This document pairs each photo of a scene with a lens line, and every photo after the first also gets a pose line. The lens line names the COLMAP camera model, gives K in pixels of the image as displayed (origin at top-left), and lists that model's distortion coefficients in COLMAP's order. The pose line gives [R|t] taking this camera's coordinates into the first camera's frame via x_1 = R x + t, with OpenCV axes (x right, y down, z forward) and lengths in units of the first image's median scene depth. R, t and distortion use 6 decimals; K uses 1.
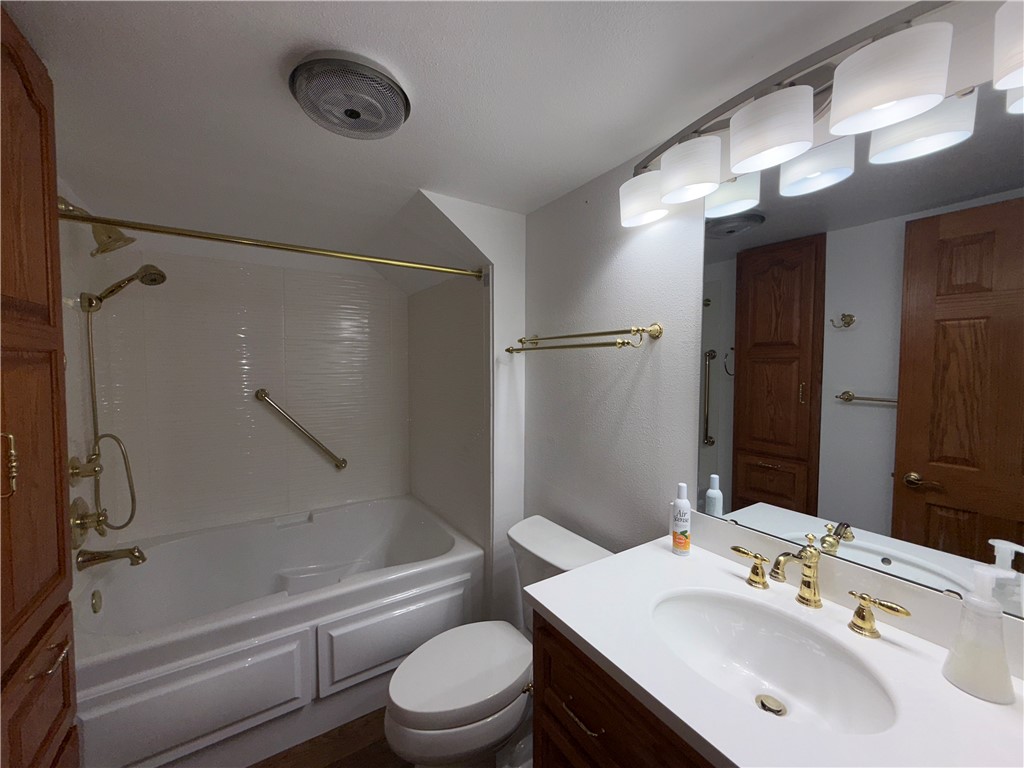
lens RADIAL K [[407.0, 0, 509.5], [0, 407.0, 383.5], [0, 0, 1]] dist [-0.000936, 0.000262]
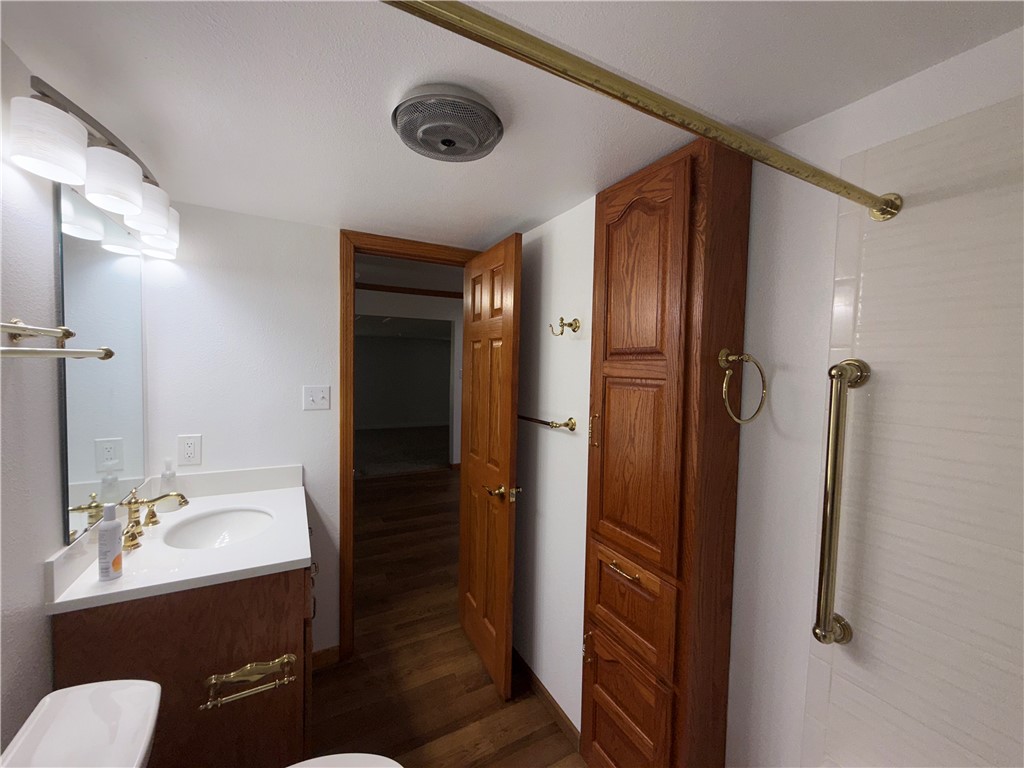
lens RADIAL K [[407.0, 0, 509.5], [0, 407.0, 383.5], [0, 0, 1]] dist [-0.000936, 0.000262]
pose [[-0.996507, -0.027628, 0.078804, -0.522632], [-0.020182, 0.995389, 0.093772, -0.129399], [-0.081031, 0.091854, -0.992470, 1.674760]]
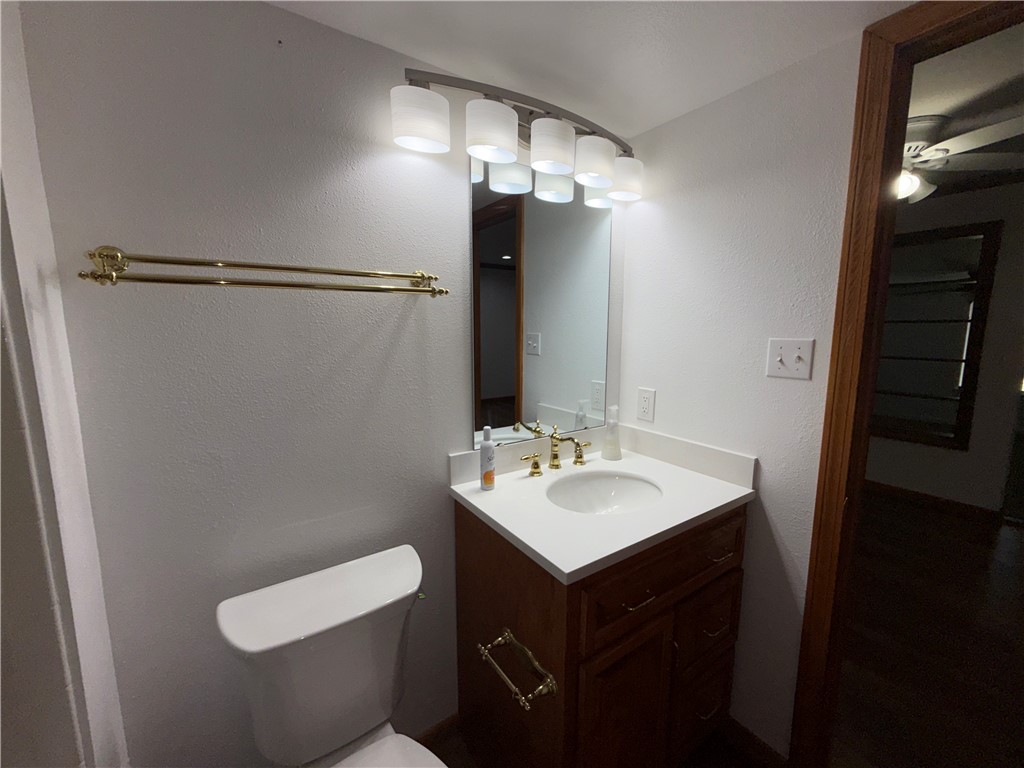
lens RADIAL K [[407.0, 0, 509.5], [0, 407.0, 383.5], [0, 0, 1]] dist [-0.000936, 0.000262]
pose [[-0.024566, -0.137314, 0.990223, -0.597508], [0.046883, 0.989274, 0.138345, -0.018724], [-0.998598, 0.049824, -0.017865, 0.867422]]
